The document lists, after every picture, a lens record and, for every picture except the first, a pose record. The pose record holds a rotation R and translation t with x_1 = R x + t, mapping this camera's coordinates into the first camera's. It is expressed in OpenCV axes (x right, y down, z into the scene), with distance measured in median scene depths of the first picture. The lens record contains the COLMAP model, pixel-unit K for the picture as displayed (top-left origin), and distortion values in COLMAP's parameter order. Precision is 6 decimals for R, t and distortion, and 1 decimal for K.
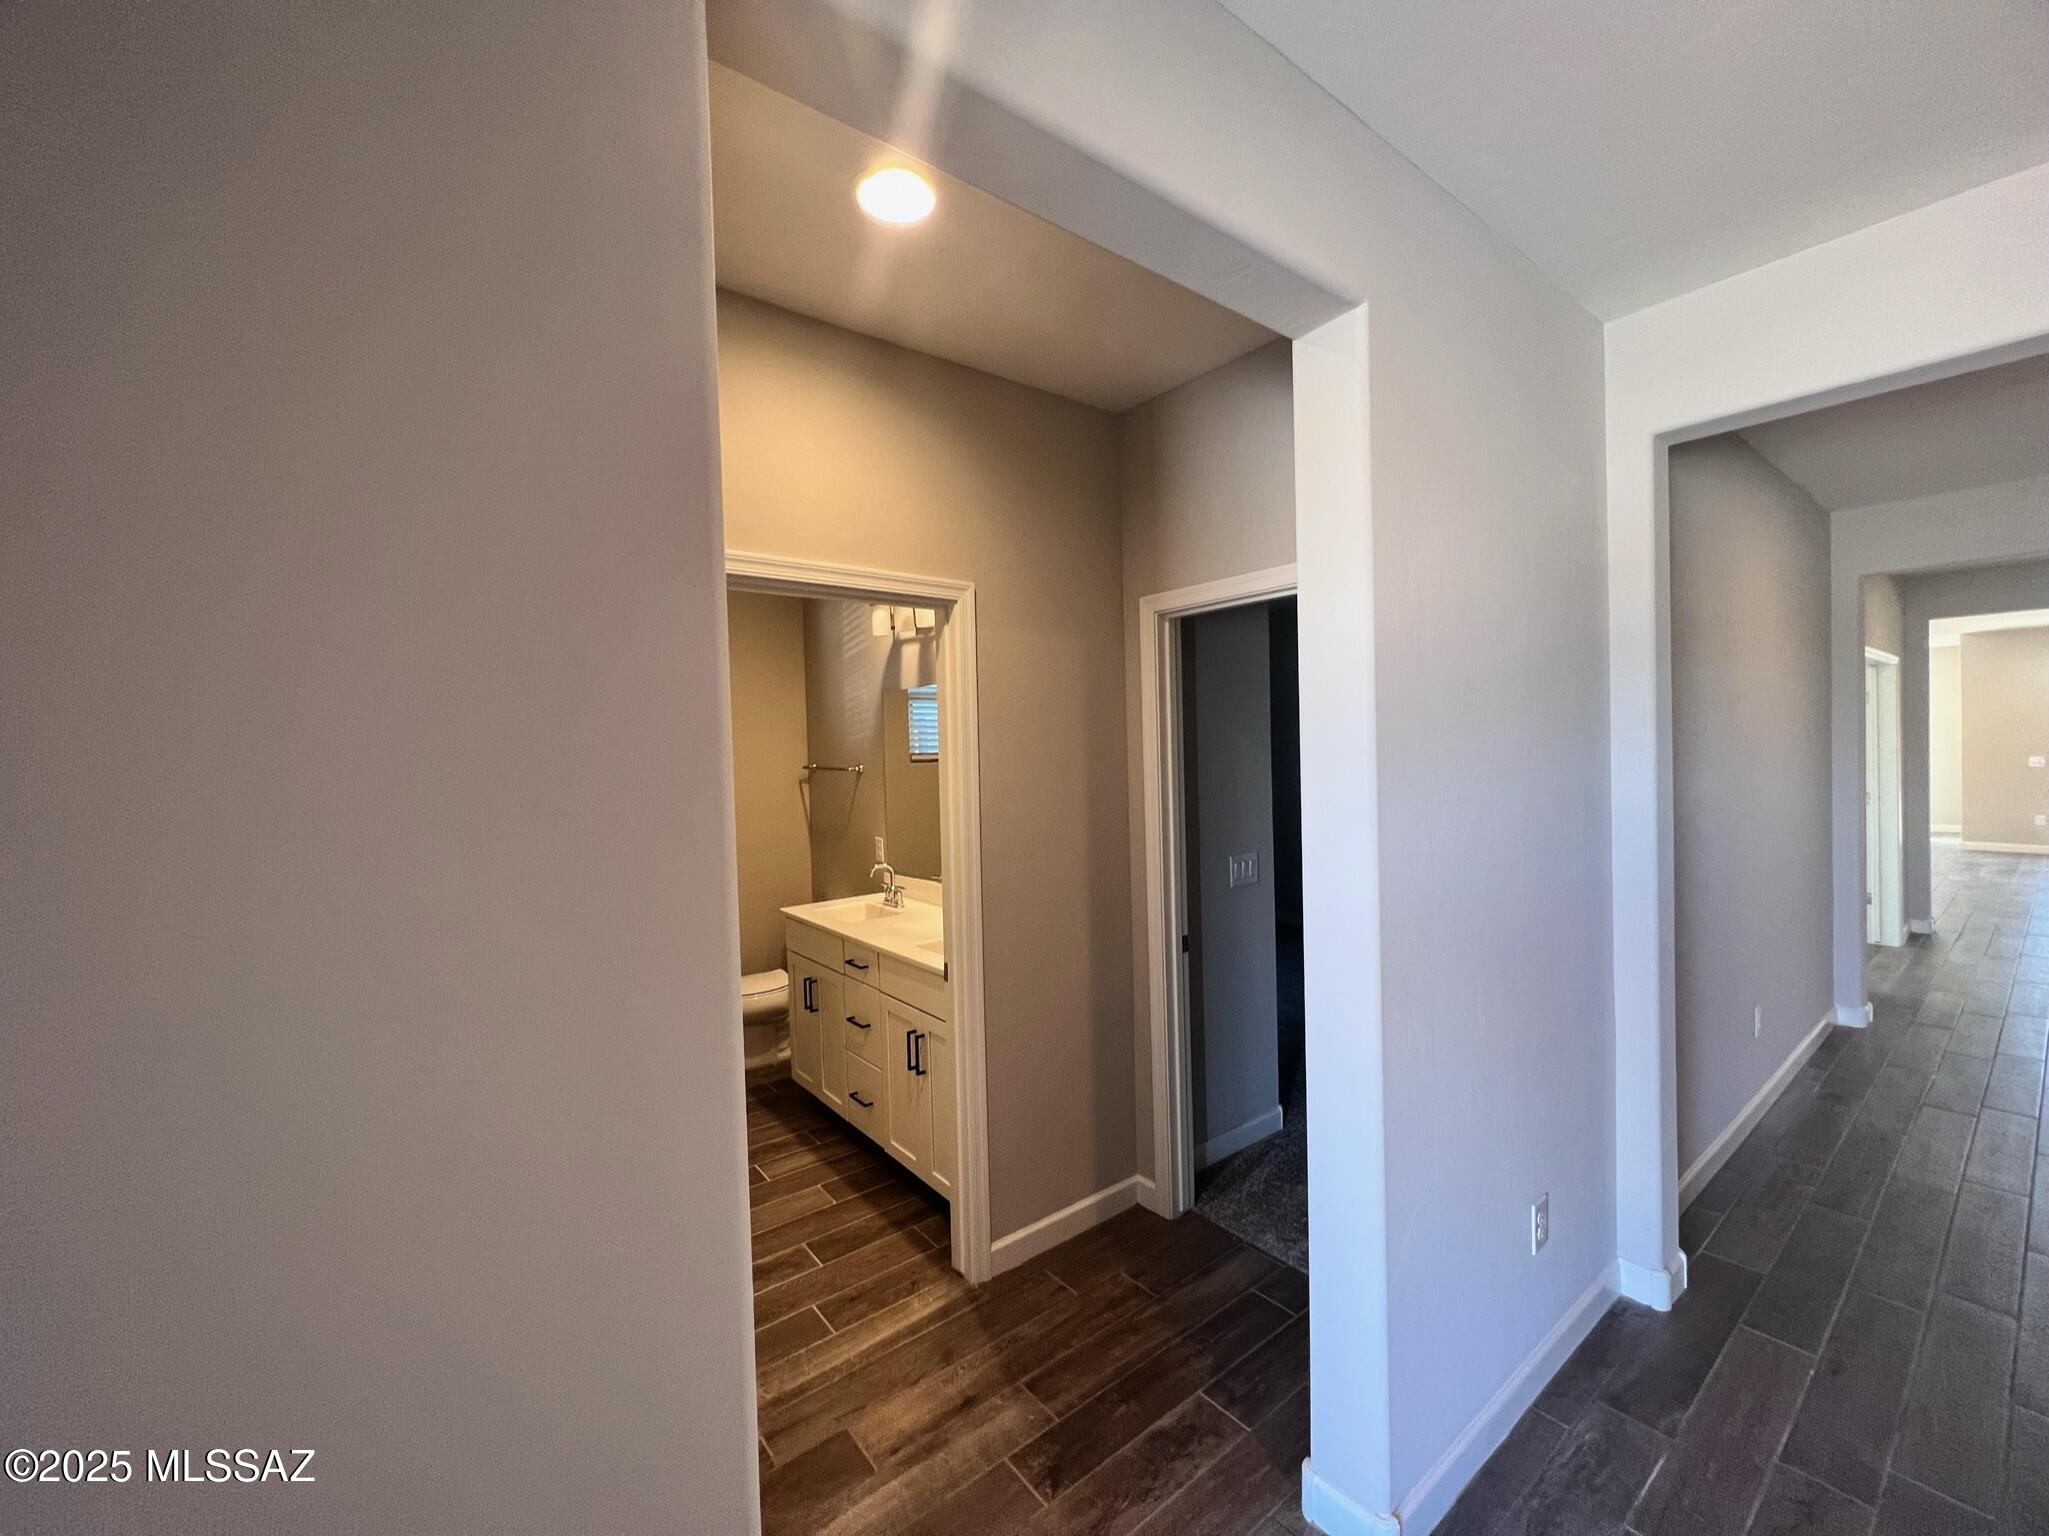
lens RADIAL K [[817.8, 0, 1023.4], [0, 817.8, 766.7], [0, 0, 1]] dist [-0.001419, -0.000206]
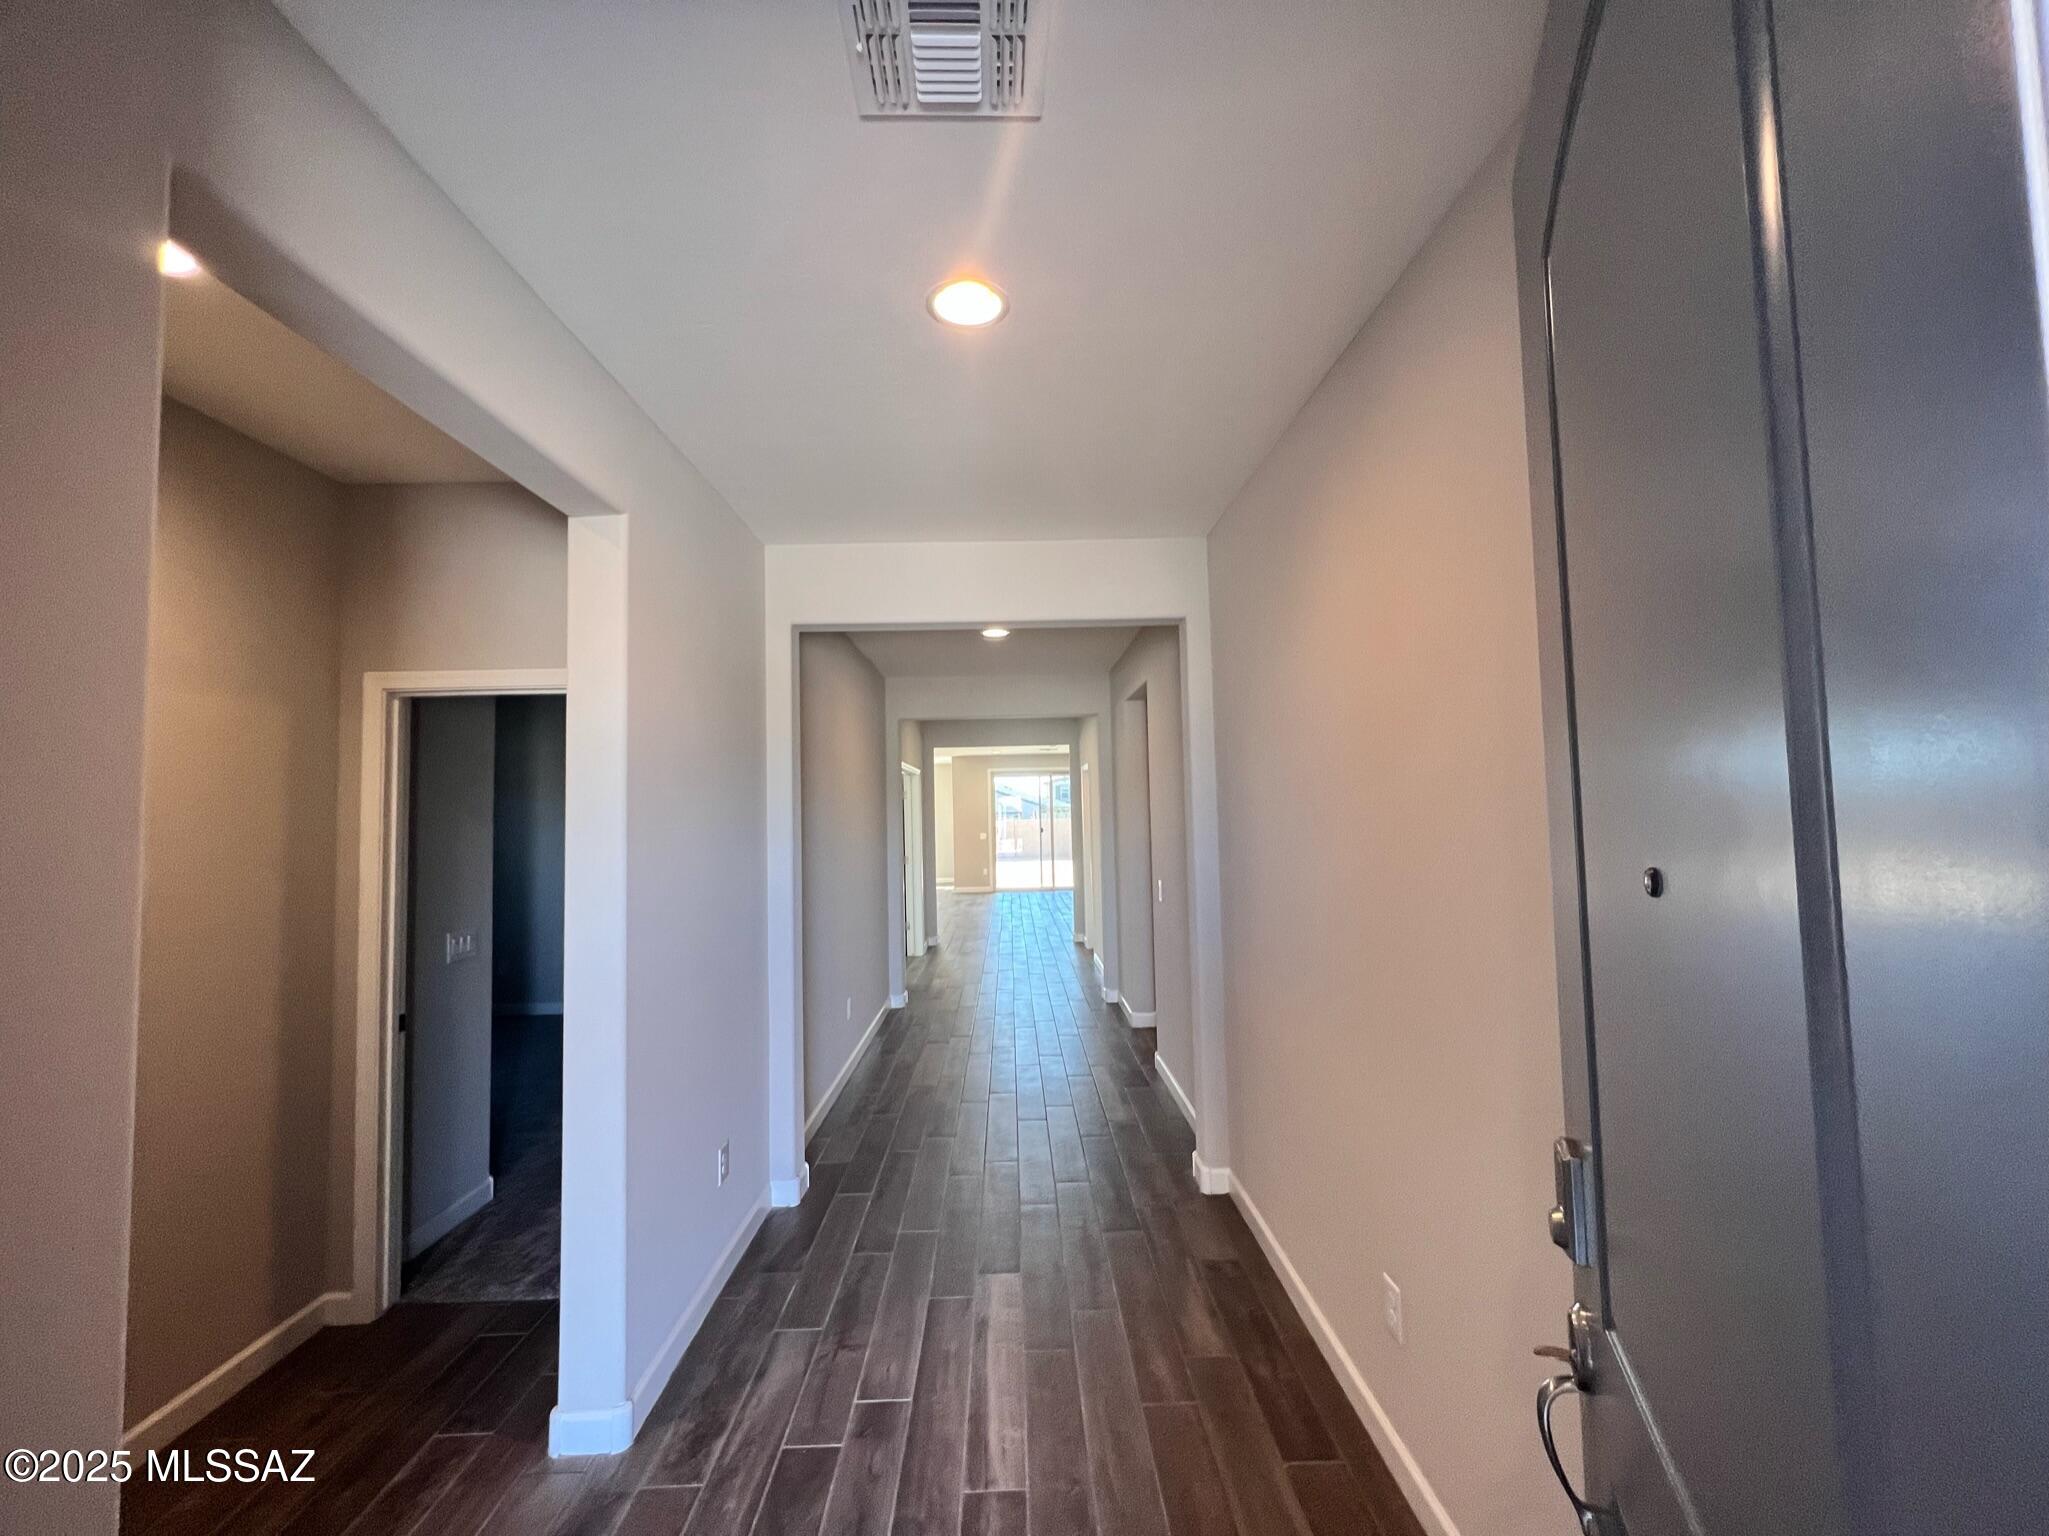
lens RADIAL K [[817.8, 0, 1013.0], [0, 817.8, 764.6], [0, 0, 1]] dist [-0.001419, -0.000206]
pose [[0.607547, 0.059691, 0.792037, -0.152952], [0.022849, 0.995446, -0.092548, 0.013377], [-0.793955, 0.074324, 0.603417, -0.205435]]
